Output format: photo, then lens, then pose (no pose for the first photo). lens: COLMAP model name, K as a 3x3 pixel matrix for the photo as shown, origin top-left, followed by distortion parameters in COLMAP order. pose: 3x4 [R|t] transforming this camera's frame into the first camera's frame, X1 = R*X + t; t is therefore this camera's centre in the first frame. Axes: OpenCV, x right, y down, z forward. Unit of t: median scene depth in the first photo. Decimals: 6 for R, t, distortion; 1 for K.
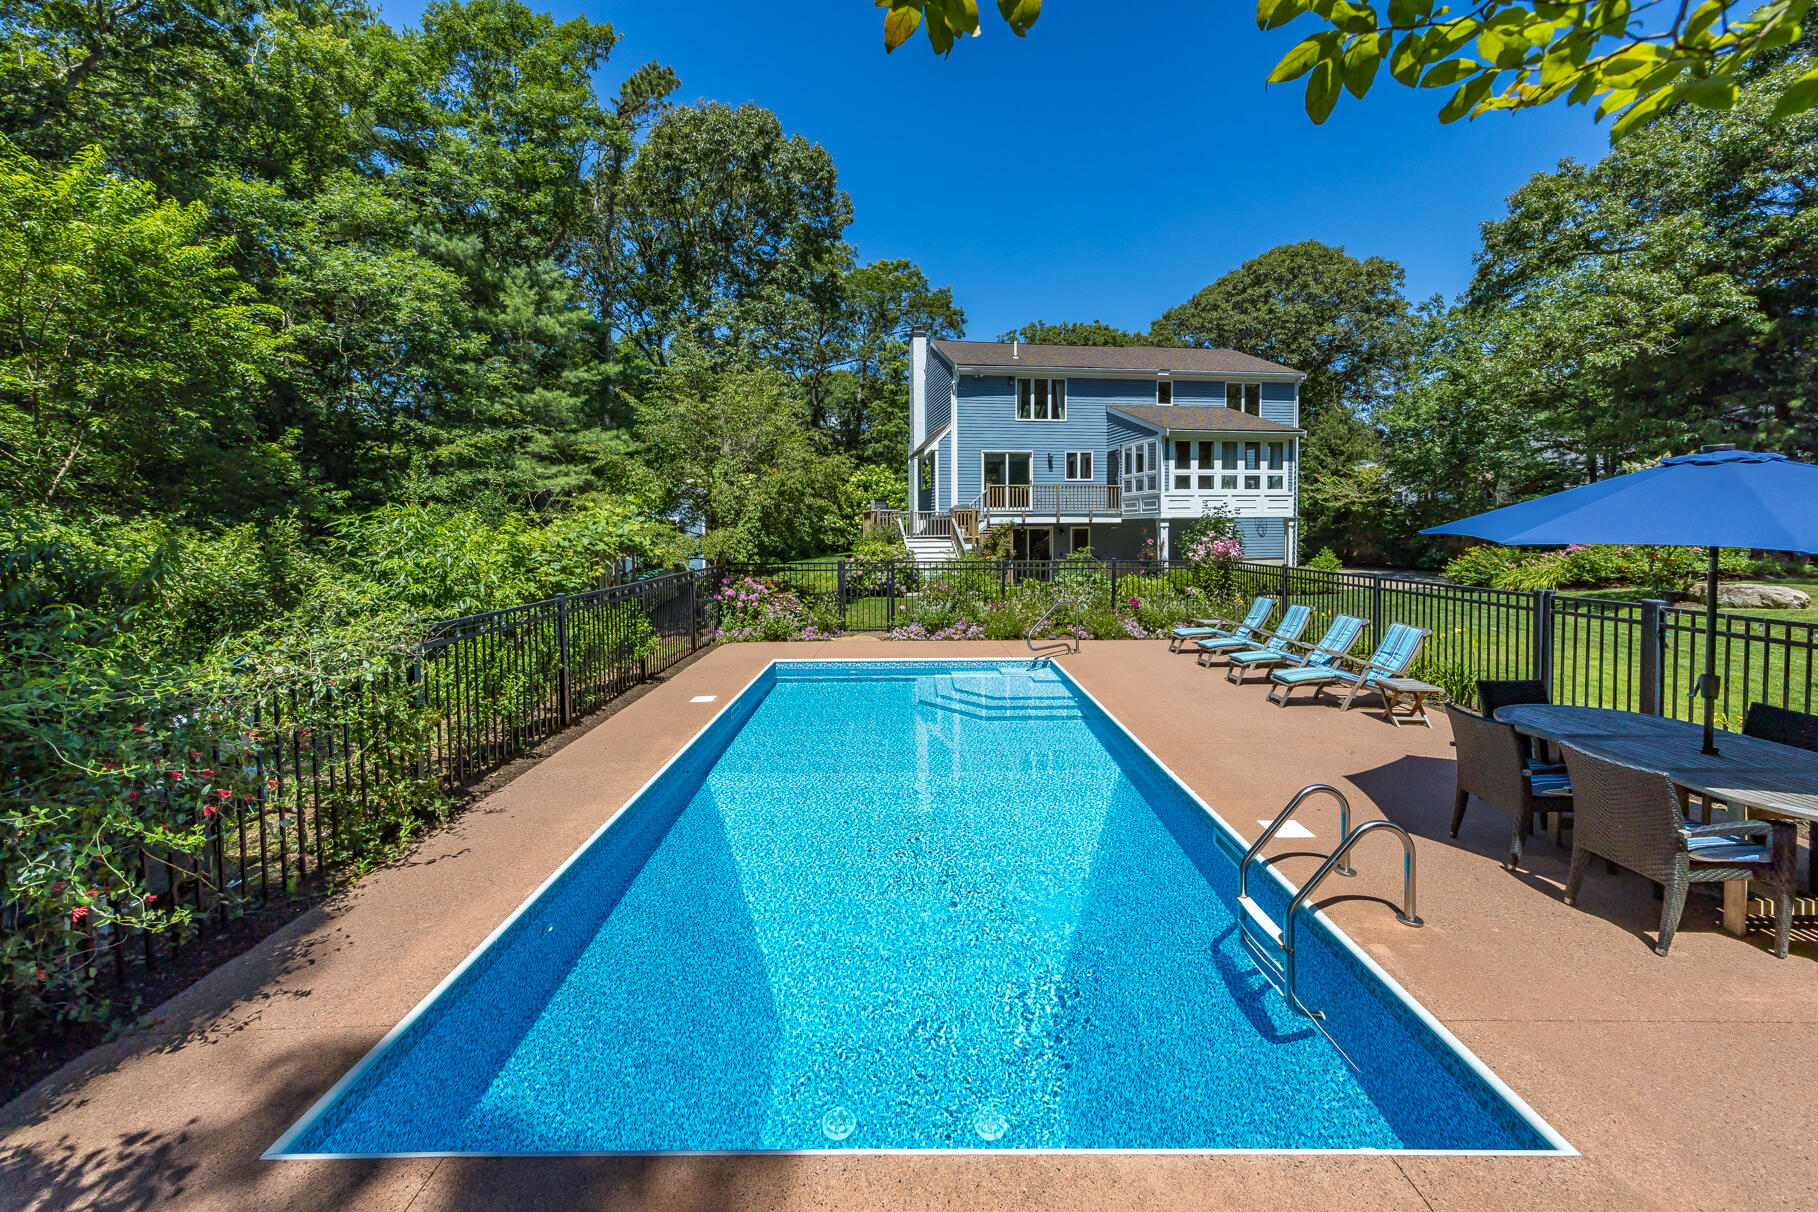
lens RADIAL K [[707.7, 0, 889.9], [0, 707.7, 550.0], [0, 0, 1]] dist [0.004300, 0.000143]
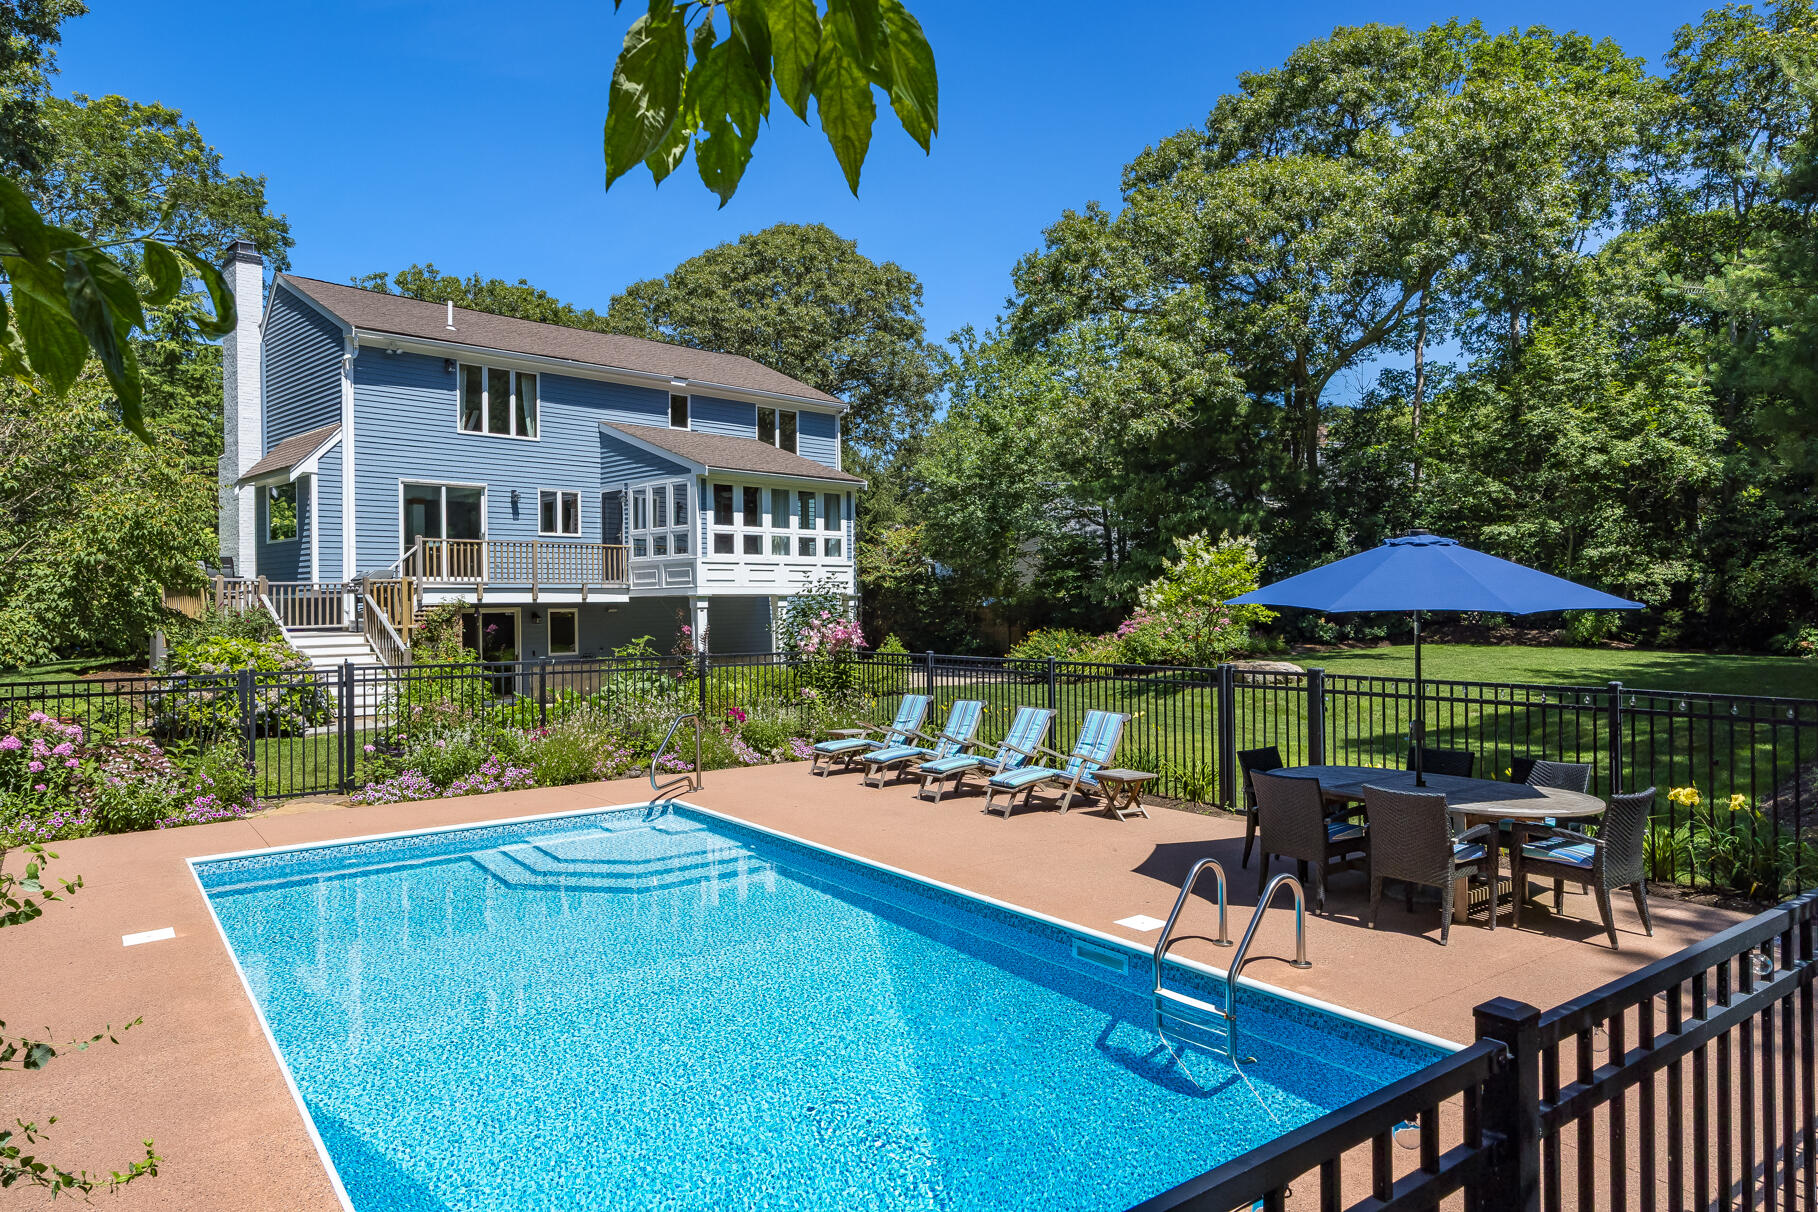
lens RADIAL K [[1156.7, 0, 906.5], [0, 1156.7, 607.0], [0, 0, 1]] dist [-0.001101, 0.001528]
pose [[0.793511, -0.002691, 0.608551, -0.124399], [0.025494, 0.999259, -0.028823, 0.003265], [-0.608022, 0.038386, 0.792991, -0.005187]]
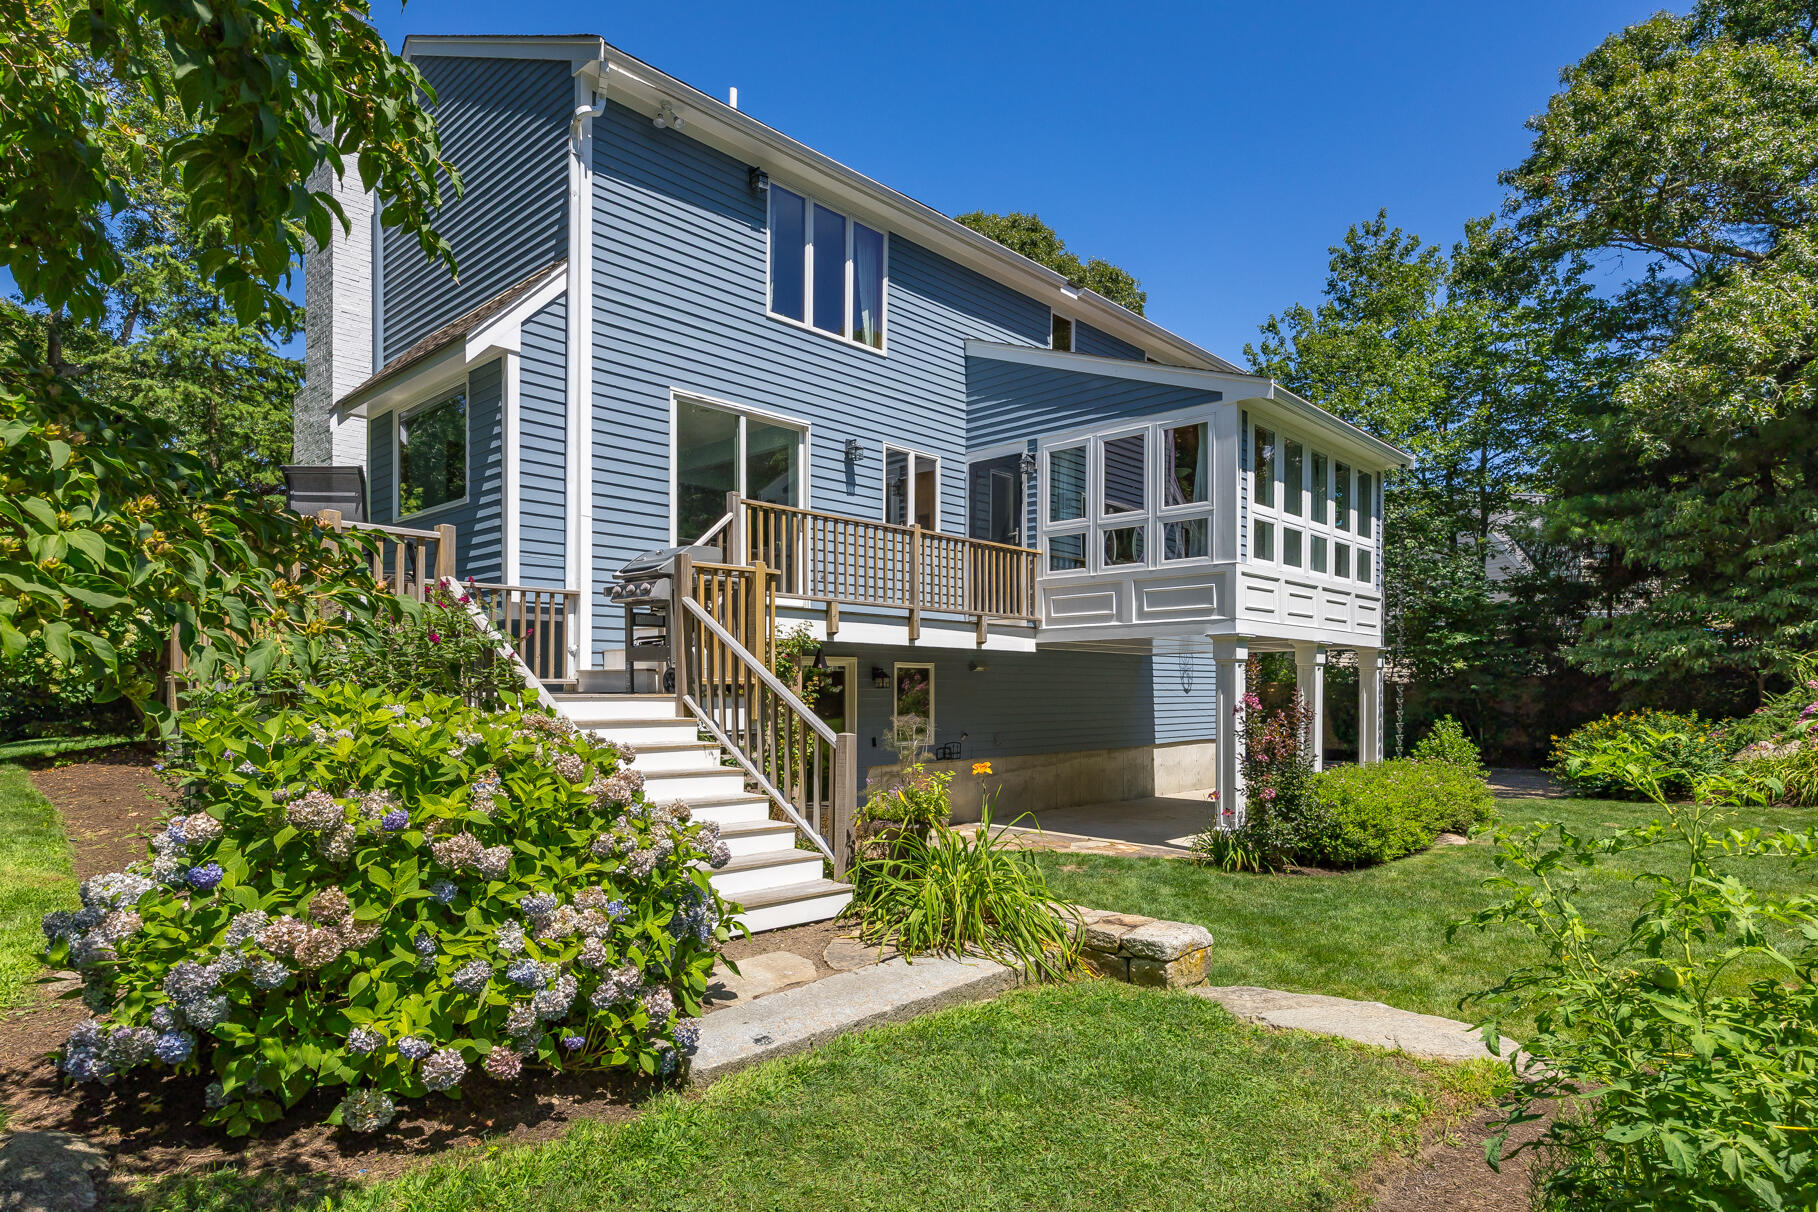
lens RADIAL K [[1031.3, 0, 905.4], [0, 1031.3, 701.9], [0, 0, 1]] dist [0.004340, 0.000246]
pose [[0.783449, 0.004200, 0.621442, -0.059190], [0.011320, 0.999715, -0.021028, -0.002594], [-0.621354, 0.023509, 0.783178, 0.643991]]
